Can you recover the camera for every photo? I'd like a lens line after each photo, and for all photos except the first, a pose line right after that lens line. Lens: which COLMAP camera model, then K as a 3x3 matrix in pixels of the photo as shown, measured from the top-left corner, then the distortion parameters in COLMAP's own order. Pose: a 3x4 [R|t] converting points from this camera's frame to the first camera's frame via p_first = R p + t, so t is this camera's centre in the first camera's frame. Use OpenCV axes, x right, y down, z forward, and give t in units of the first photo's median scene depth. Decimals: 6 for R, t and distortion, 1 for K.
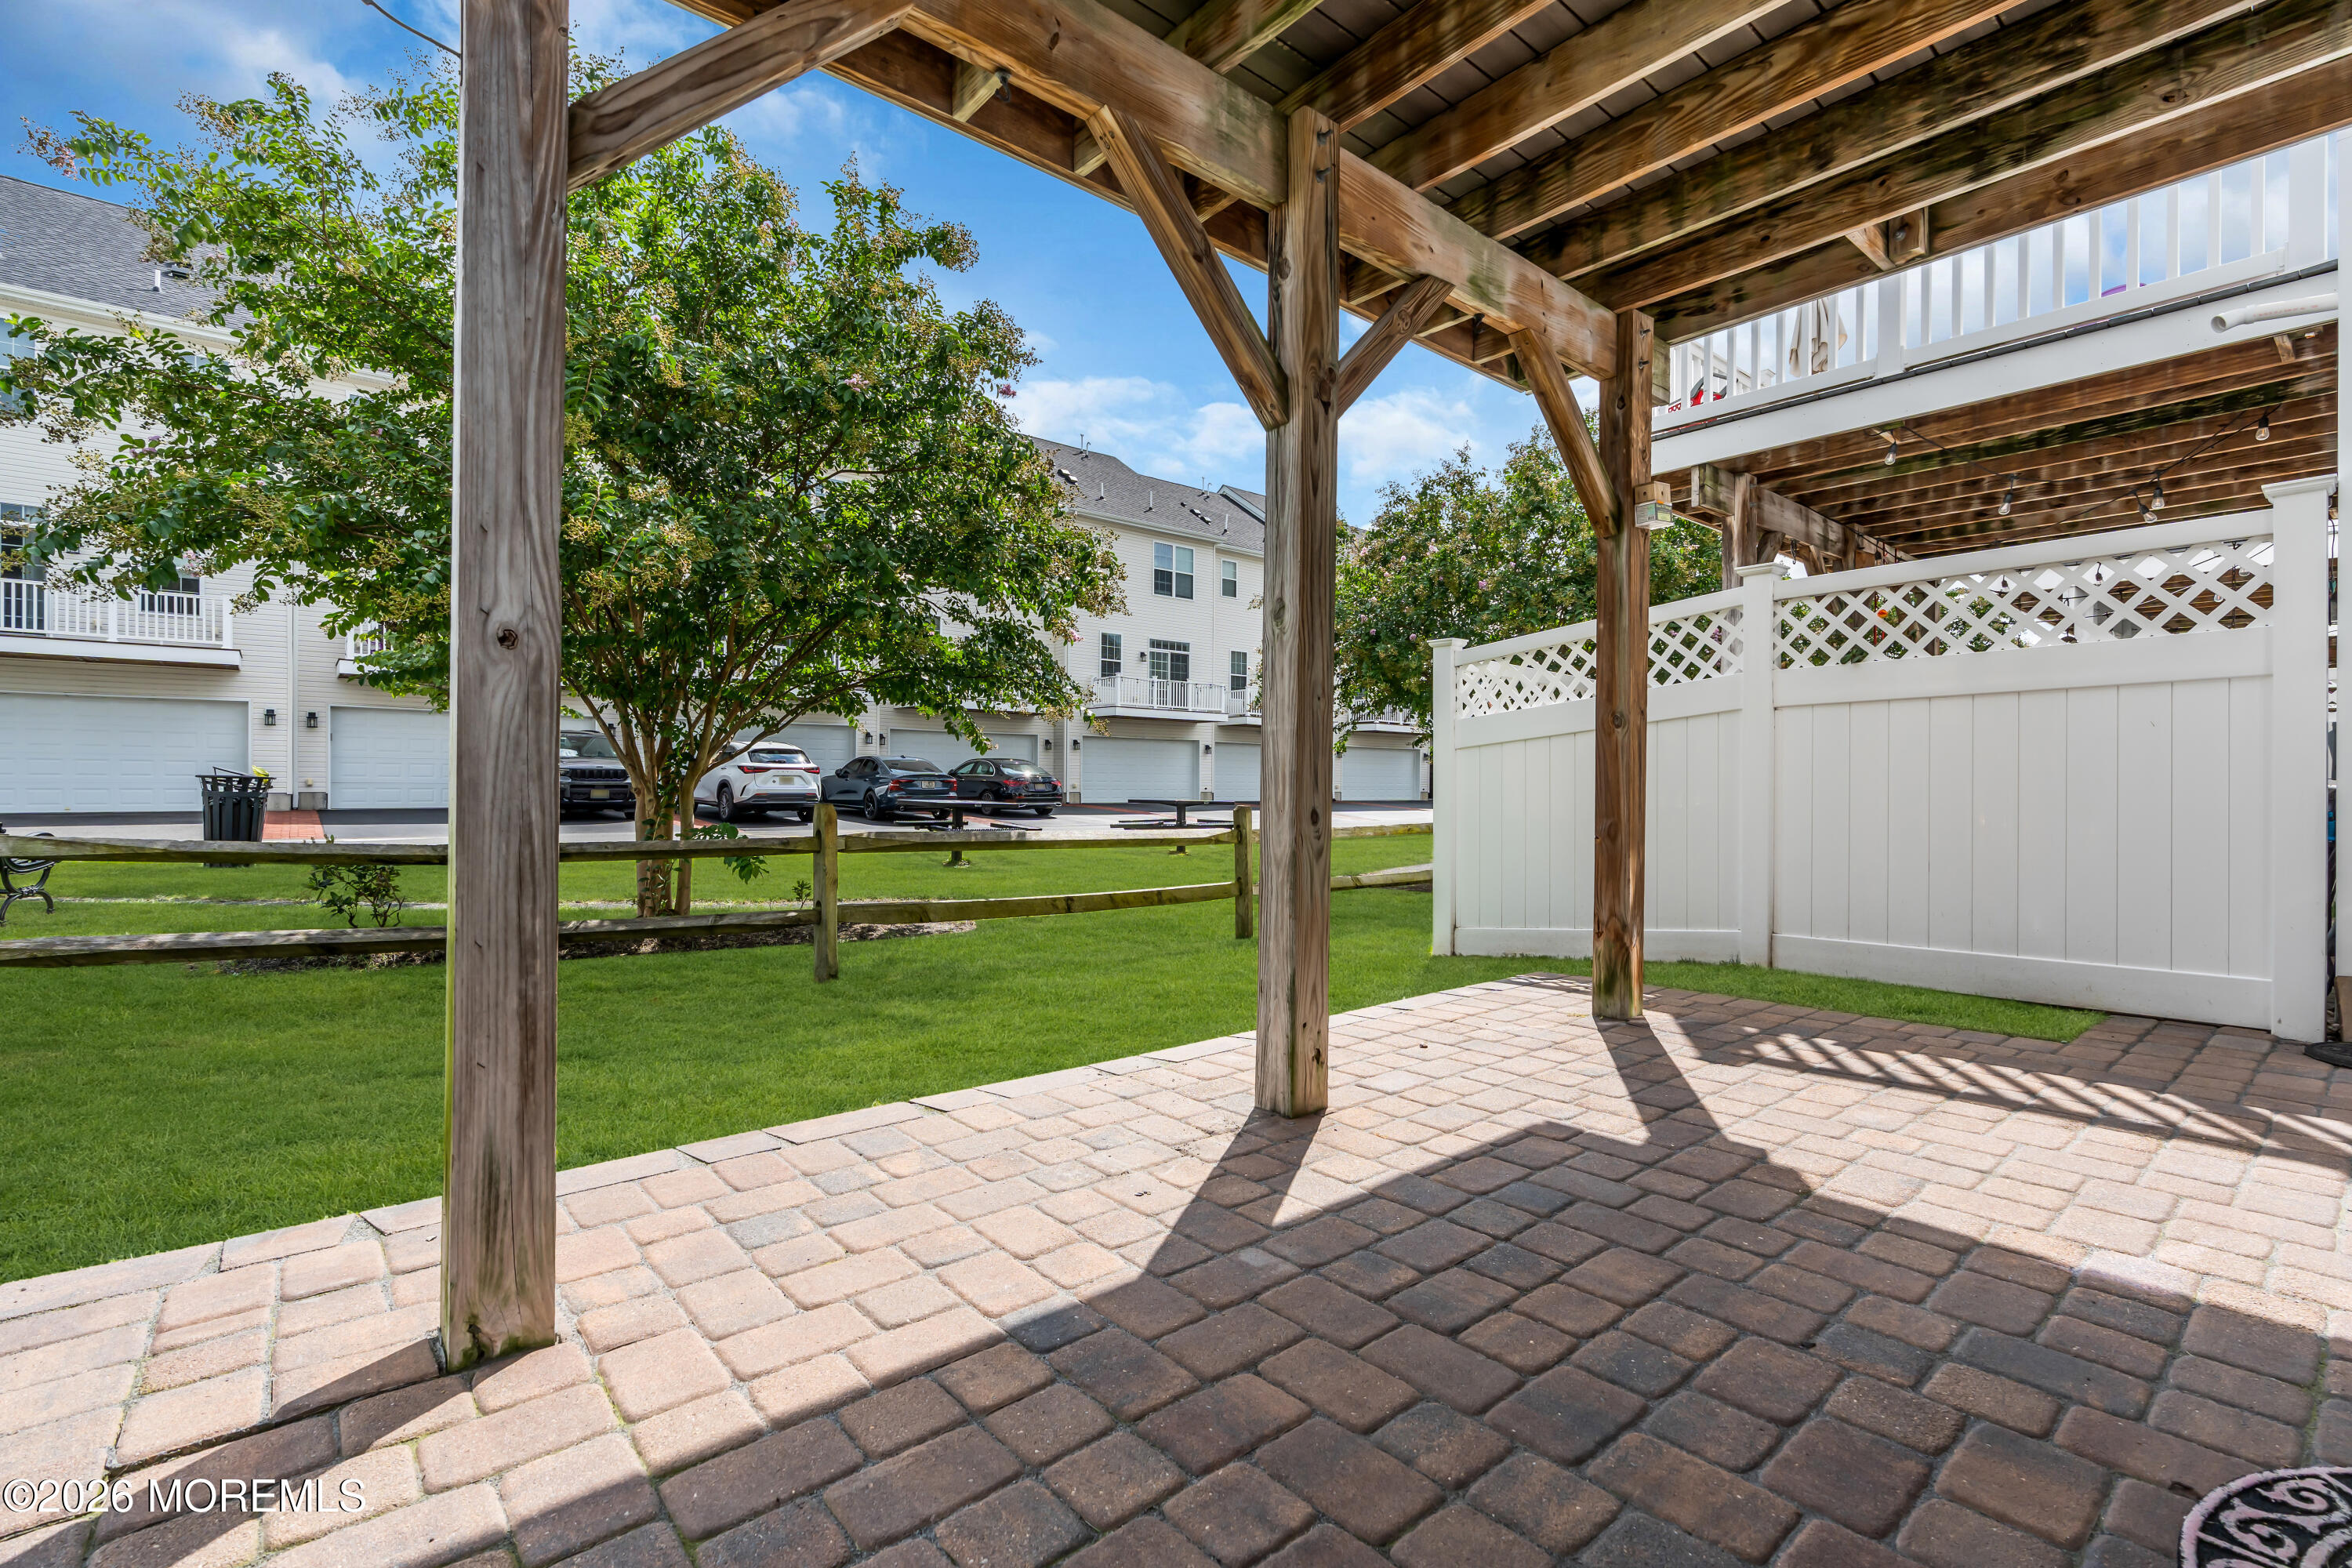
lens RADIAL K [[1062.7, 0, 1176.0], [0, 1062.7, 784.0], [0, 0, 1]] dist [0.001333, 0.001214]
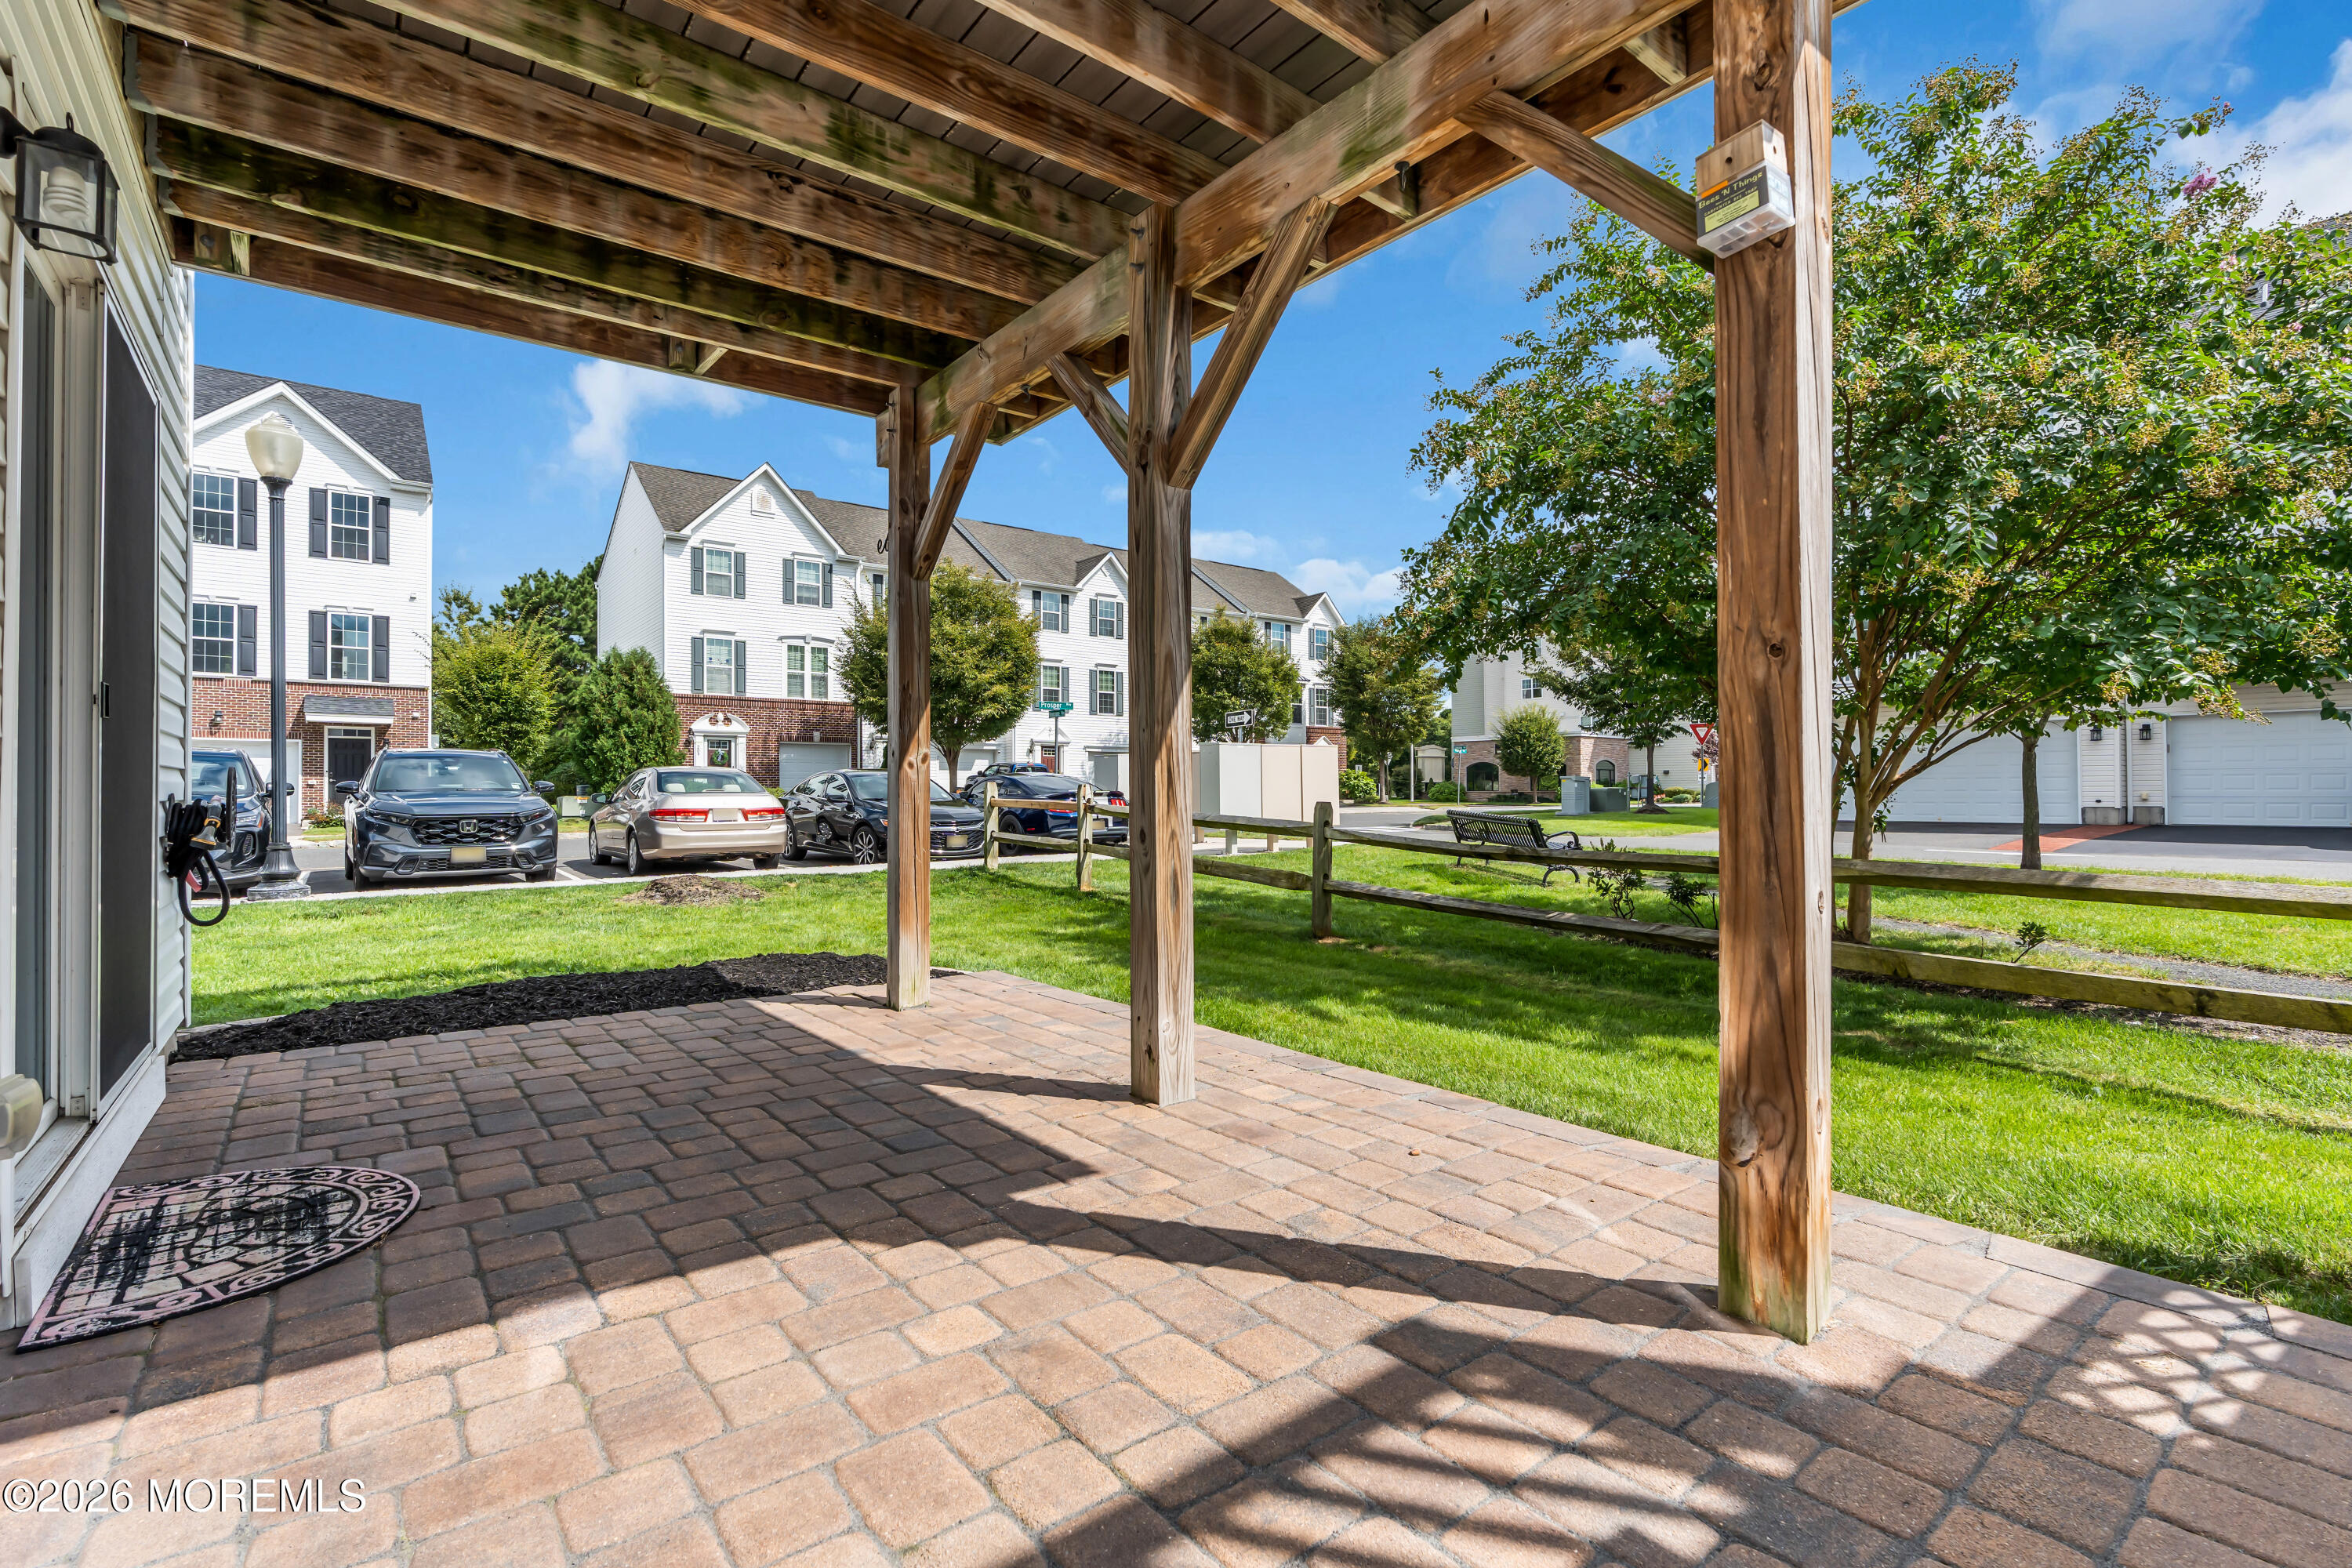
lens RADIAL K [[1062.7, 0, 1176.0], [0, 1062.7, 784.0], [0, 0, 1]] dist [0.001333, 0.001214]
pose [[-0.043599, -0.015028, -0.998936, 1.608656], [0.003504, 0.999878, -0.015195, -0.006265], [0.999043, -0.004163, -0.043541, 1.399958]]
